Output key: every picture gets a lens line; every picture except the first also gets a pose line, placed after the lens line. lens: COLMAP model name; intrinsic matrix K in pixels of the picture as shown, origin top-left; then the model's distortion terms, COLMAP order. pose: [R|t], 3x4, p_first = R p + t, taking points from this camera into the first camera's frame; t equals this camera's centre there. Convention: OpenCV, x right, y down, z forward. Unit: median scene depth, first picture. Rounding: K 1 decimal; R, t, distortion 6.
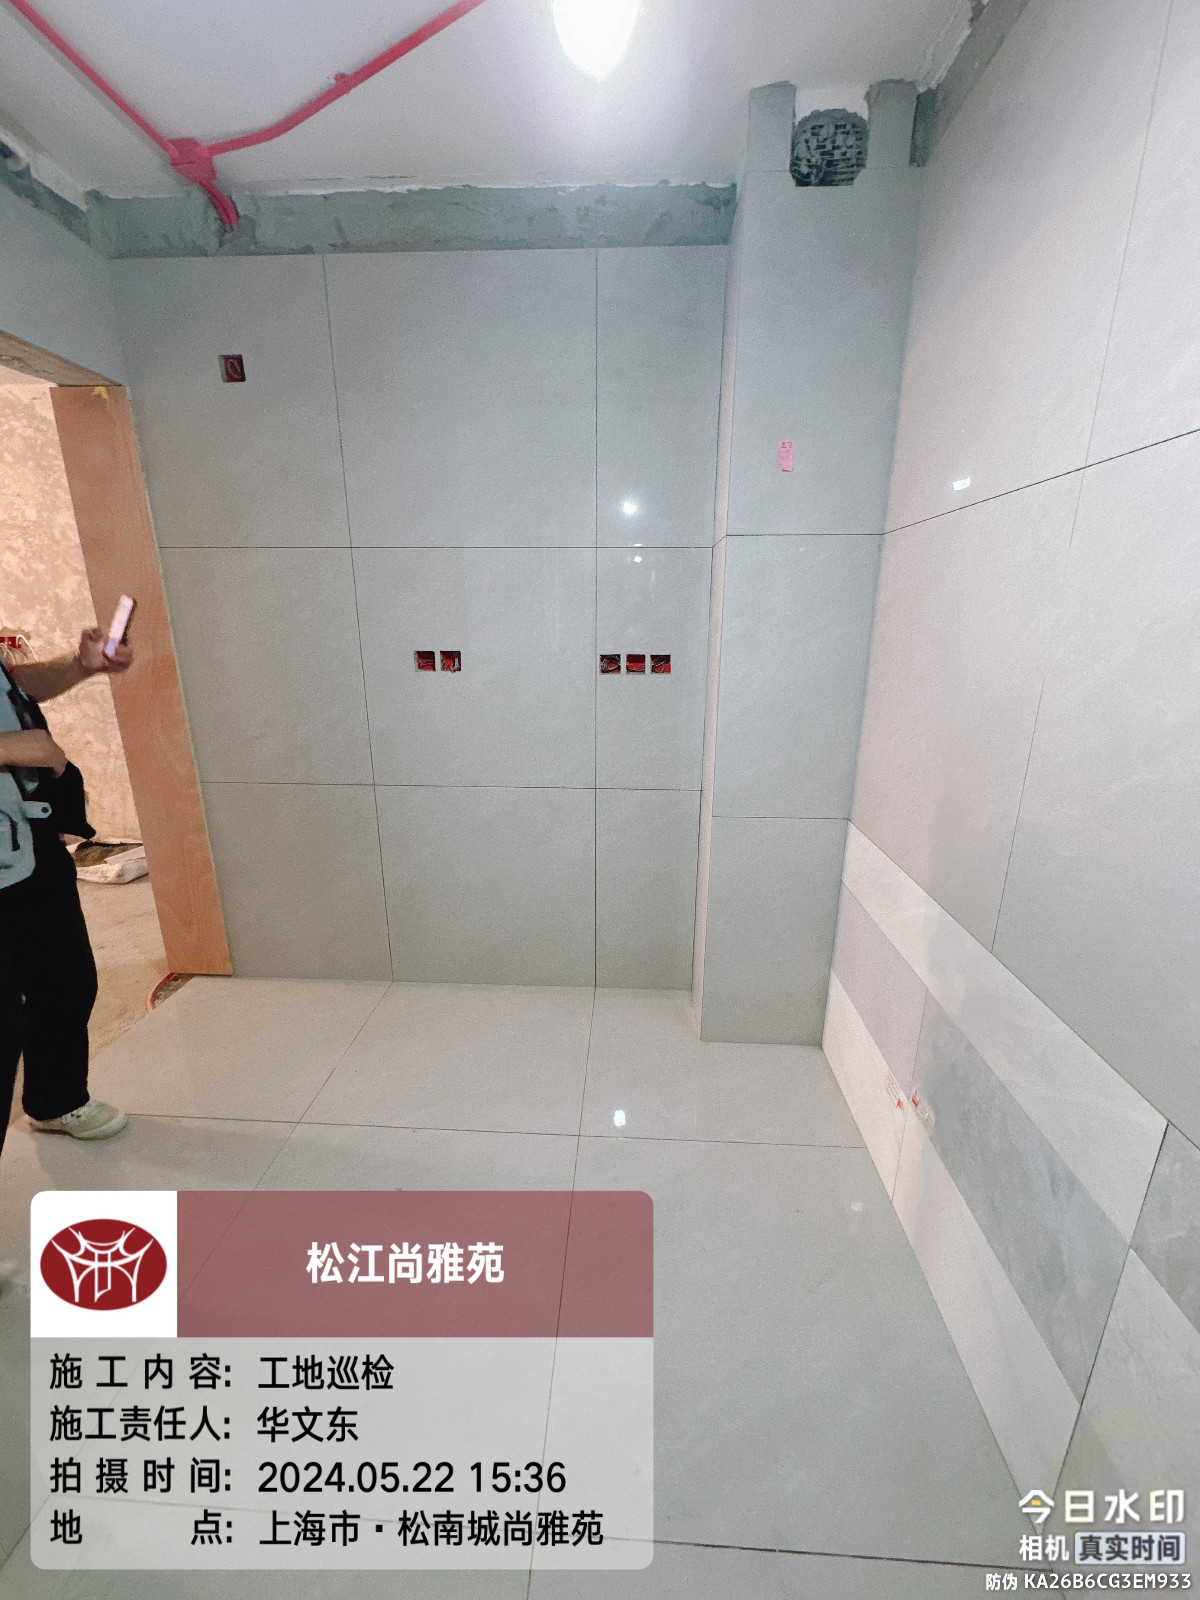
lens RADIAL K [[638.1, 0, 603.6], [0, 638.1, 798.2], [0, 0, 1]] dist [-0.002893, -0.000158]
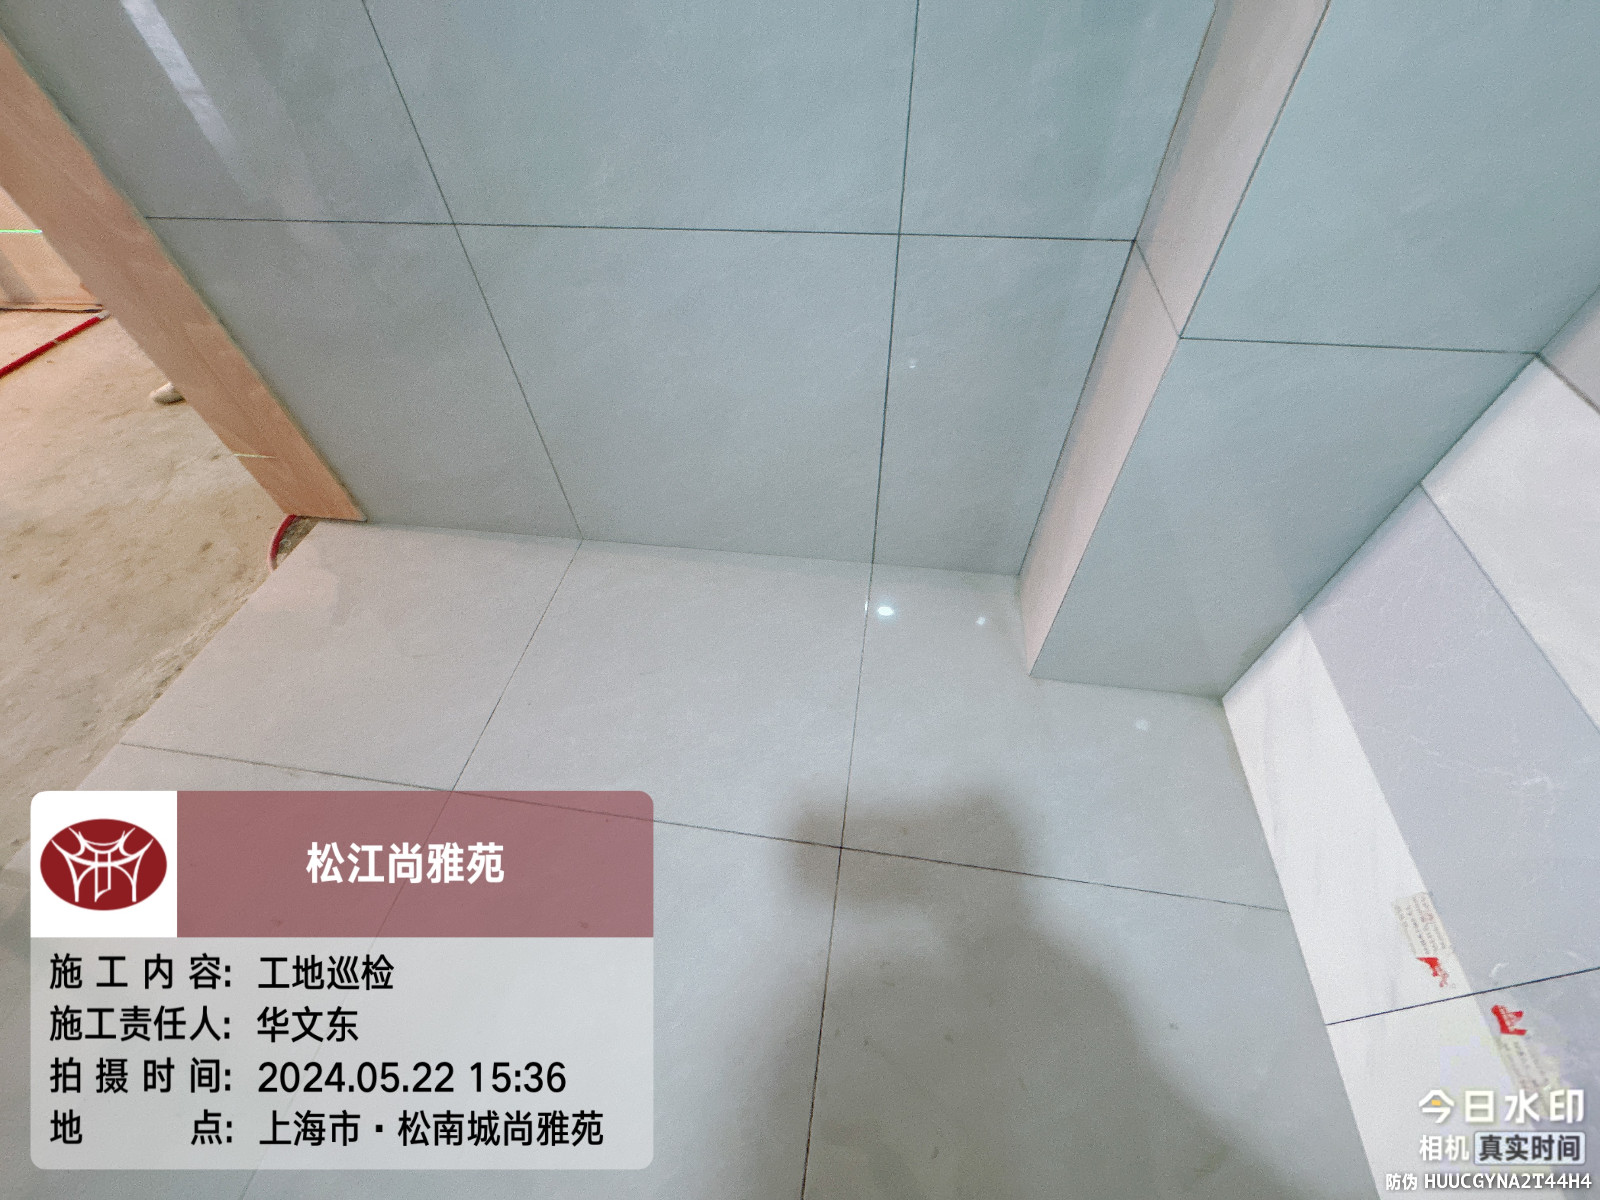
lens RADIAL K [[638.1, 0, 803.7], [0, 638.1, 608.5], [0, 0, 1]] dist [-0.002893, -0.000158]
pose [[0.995204, 0.052270, -0.082691, -0.023971], [0.003761, 0.824212, 0.566269, -0.050379], [0.097754, -0.563864, 0.820062, 0.408489]]
